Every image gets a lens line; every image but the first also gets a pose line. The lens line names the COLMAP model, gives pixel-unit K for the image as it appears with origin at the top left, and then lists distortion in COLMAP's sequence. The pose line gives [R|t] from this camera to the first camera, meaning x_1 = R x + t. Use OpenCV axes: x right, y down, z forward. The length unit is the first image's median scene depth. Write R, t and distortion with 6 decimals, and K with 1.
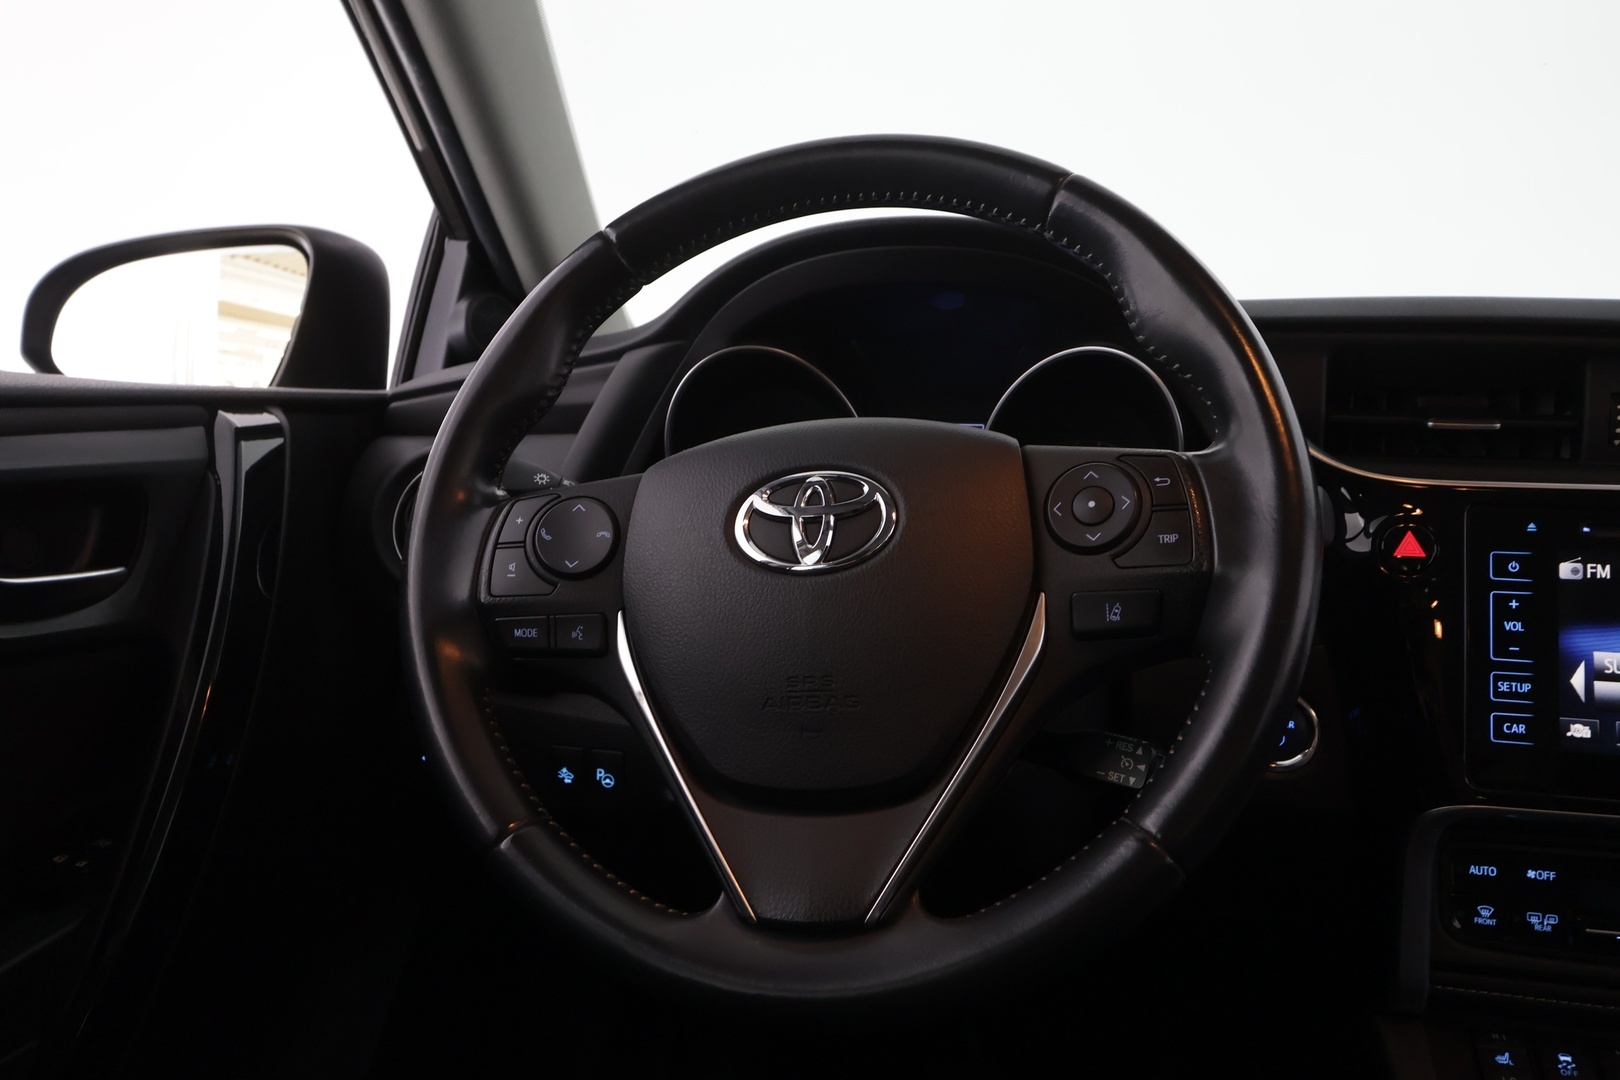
lens RADIAL K [[1286.7, 0, 813.1], [0, 1286.7, 537.5], [0, 0, 1]] dist [-0.000465, 0.010592]
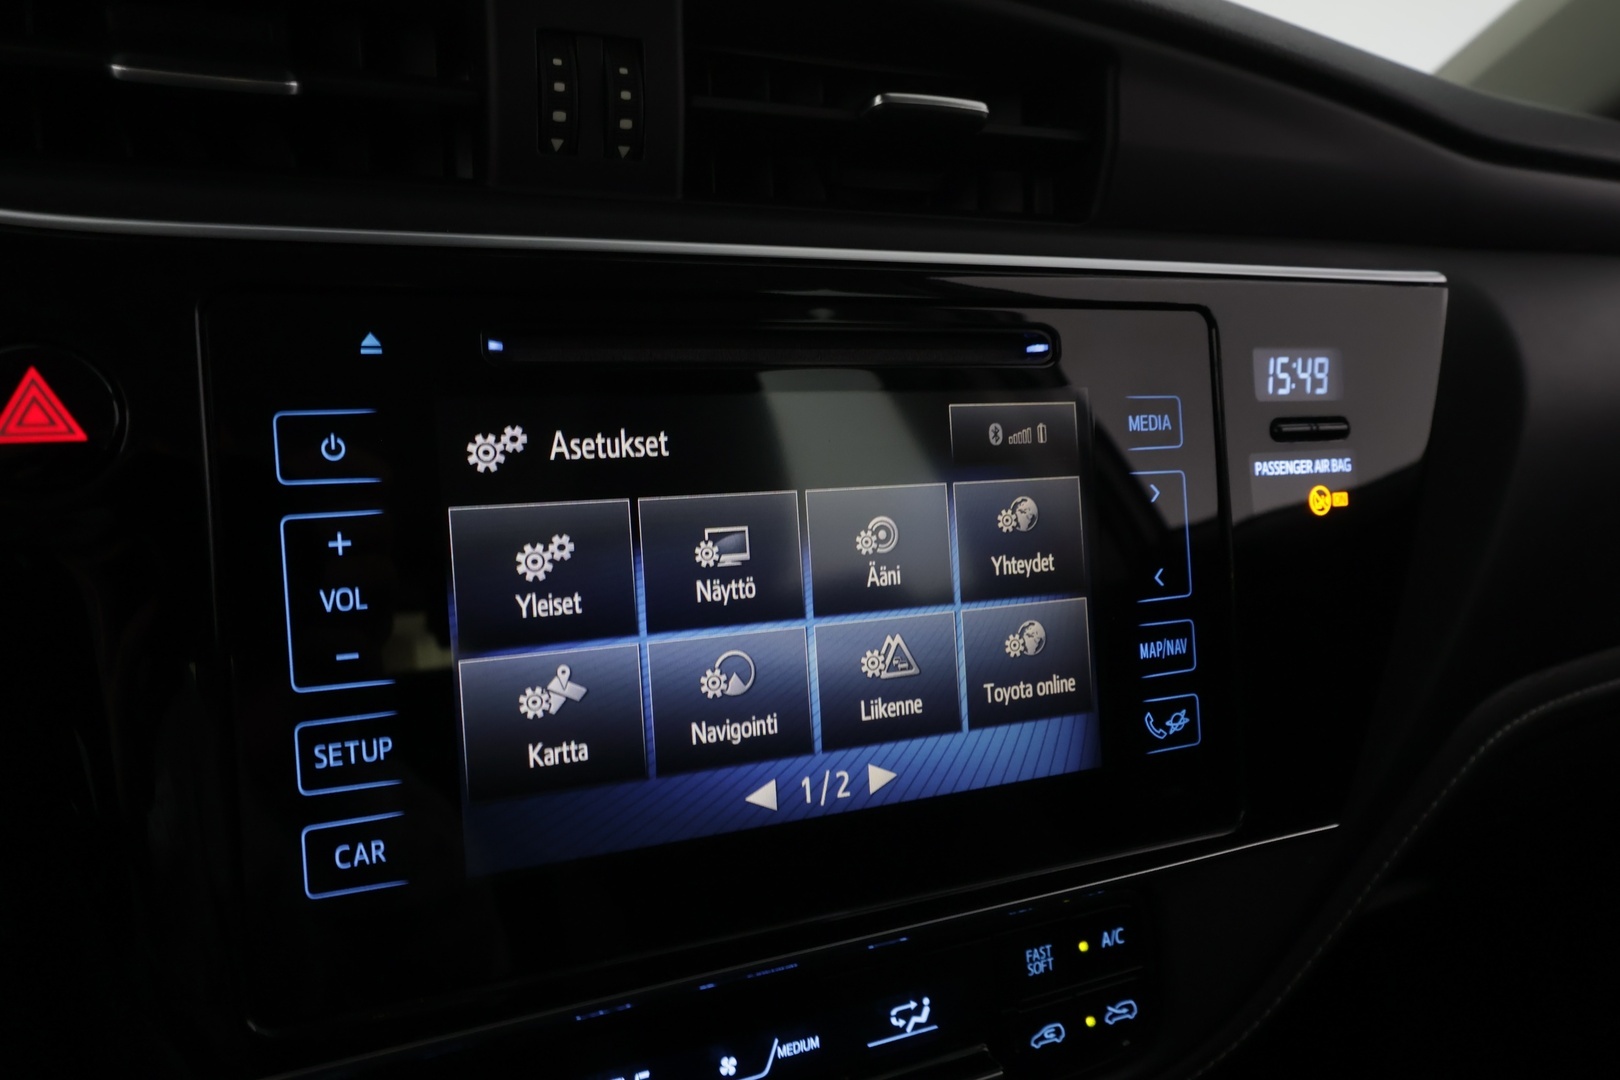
lens RADIAL K [[1286.7, 0, 815.7], [0, 1286.7, 534.8], [0, 0, 1]] dist [-0.000465, 0.010592]
pose [[0.770021, -0.135258, 0.623516, 0.445047], [0.024636, 0.982845, 0.182782, -0.021122], [-0.637542, -0.125385, 0.760144, 0.657784]]
